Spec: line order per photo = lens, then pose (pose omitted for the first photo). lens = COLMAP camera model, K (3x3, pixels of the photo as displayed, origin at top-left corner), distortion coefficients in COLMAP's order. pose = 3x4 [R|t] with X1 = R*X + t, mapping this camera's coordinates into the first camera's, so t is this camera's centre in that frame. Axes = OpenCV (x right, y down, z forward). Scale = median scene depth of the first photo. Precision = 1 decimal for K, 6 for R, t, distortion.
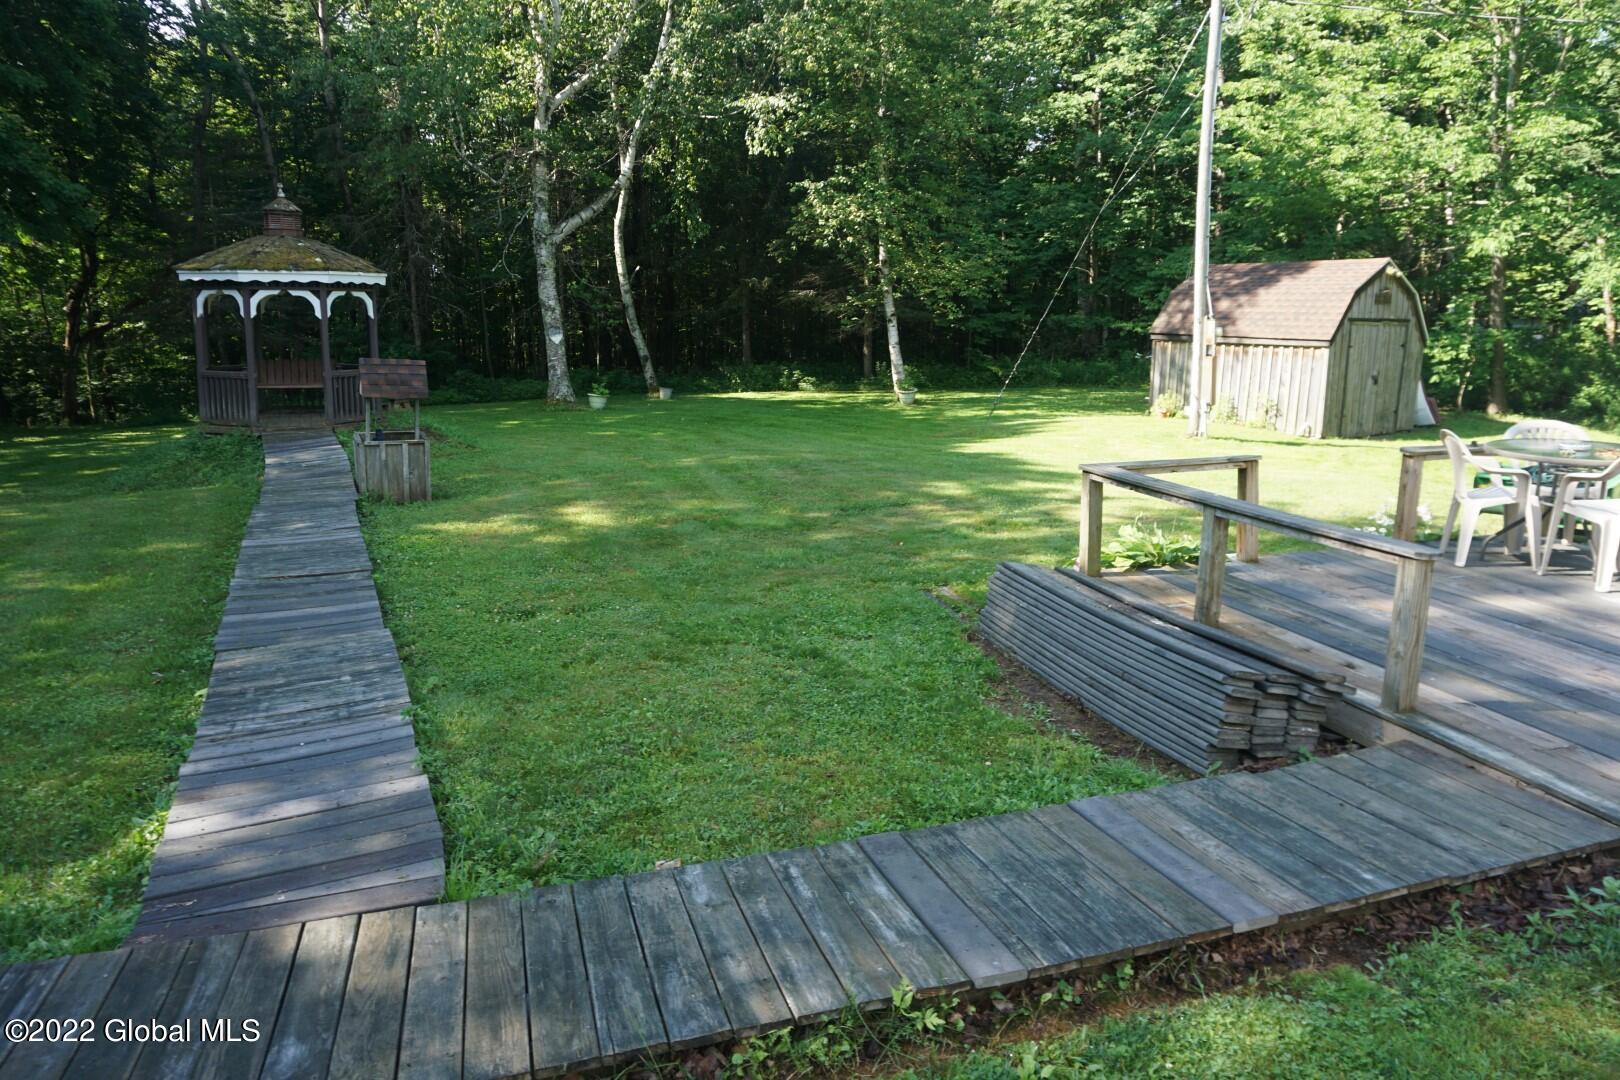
lens RADIAL K [[1116.2, 0, 810.0], [0, 1116.2, 540.0], [0, 0, 1]] dist [-0.059125, 0.043695]
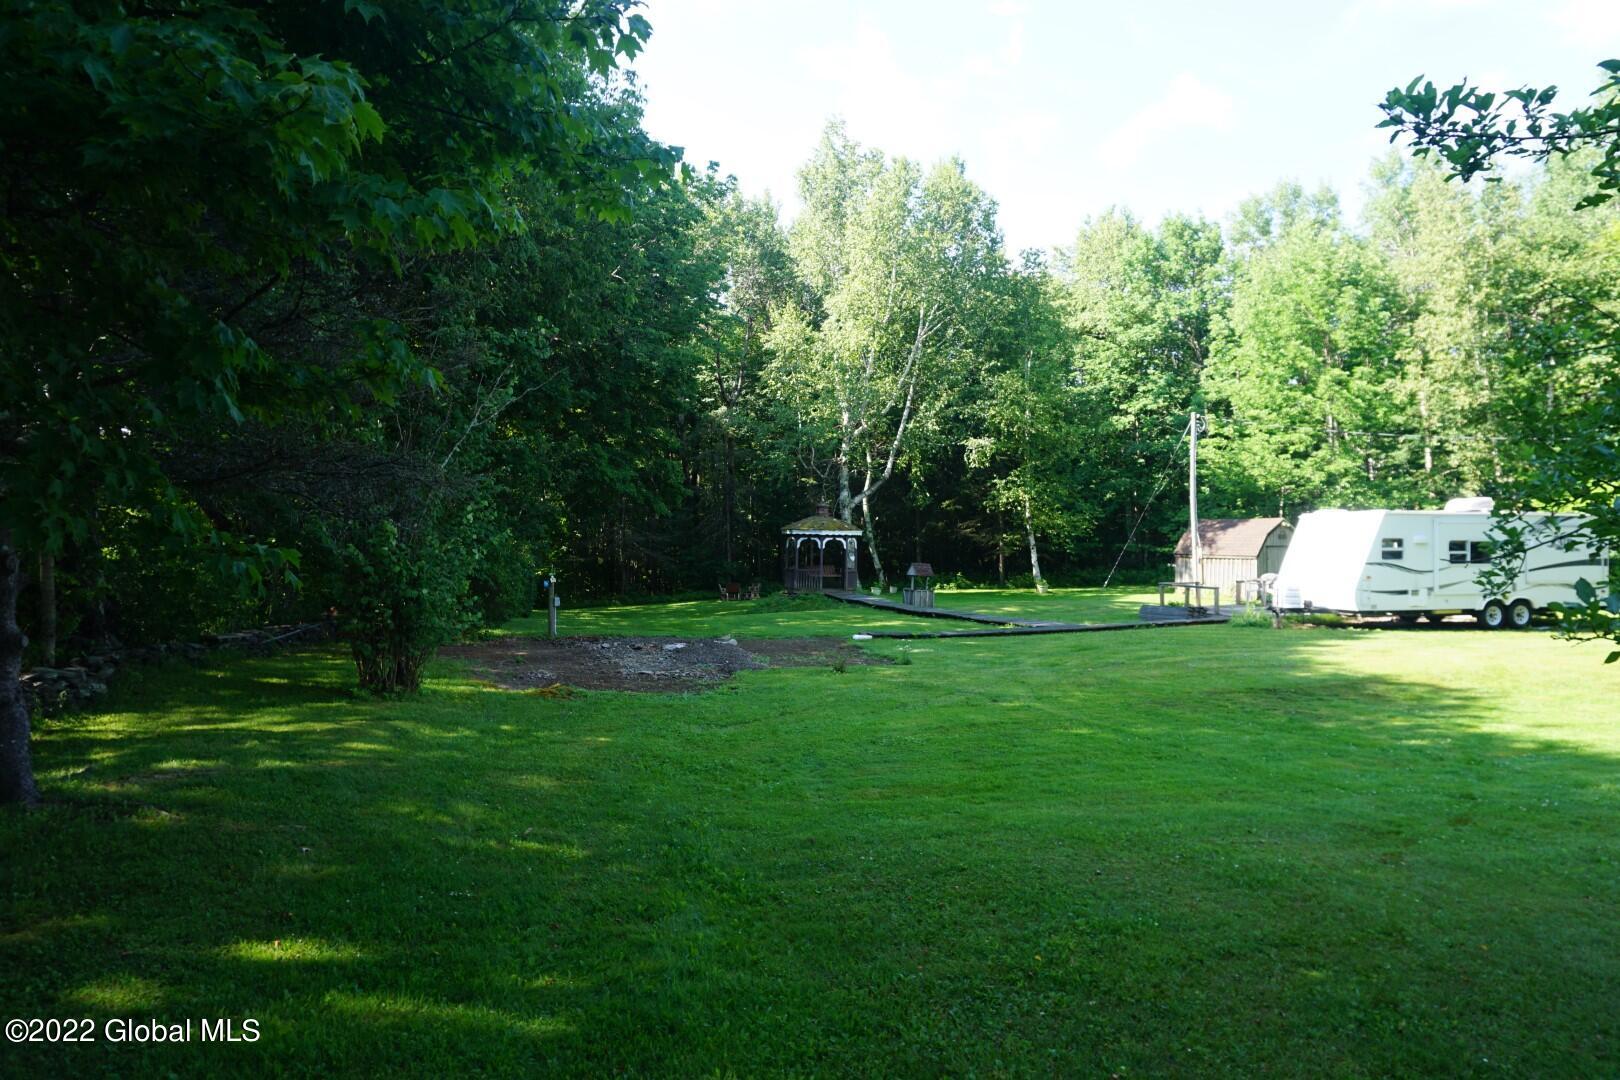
lens RADIAL K [[1116.2, 0, 810.0], [0, 1116.2, 540.0], [0, 0, 1]] dist [-0.059125, 0.043695]
pose [[0.999577, -0.001192, -0.029074, -0.281152], [-0.004397, 0.981504, -0.191393, 0.172308], [0.028764, 0.191440, 0.981083, -0.967070]]
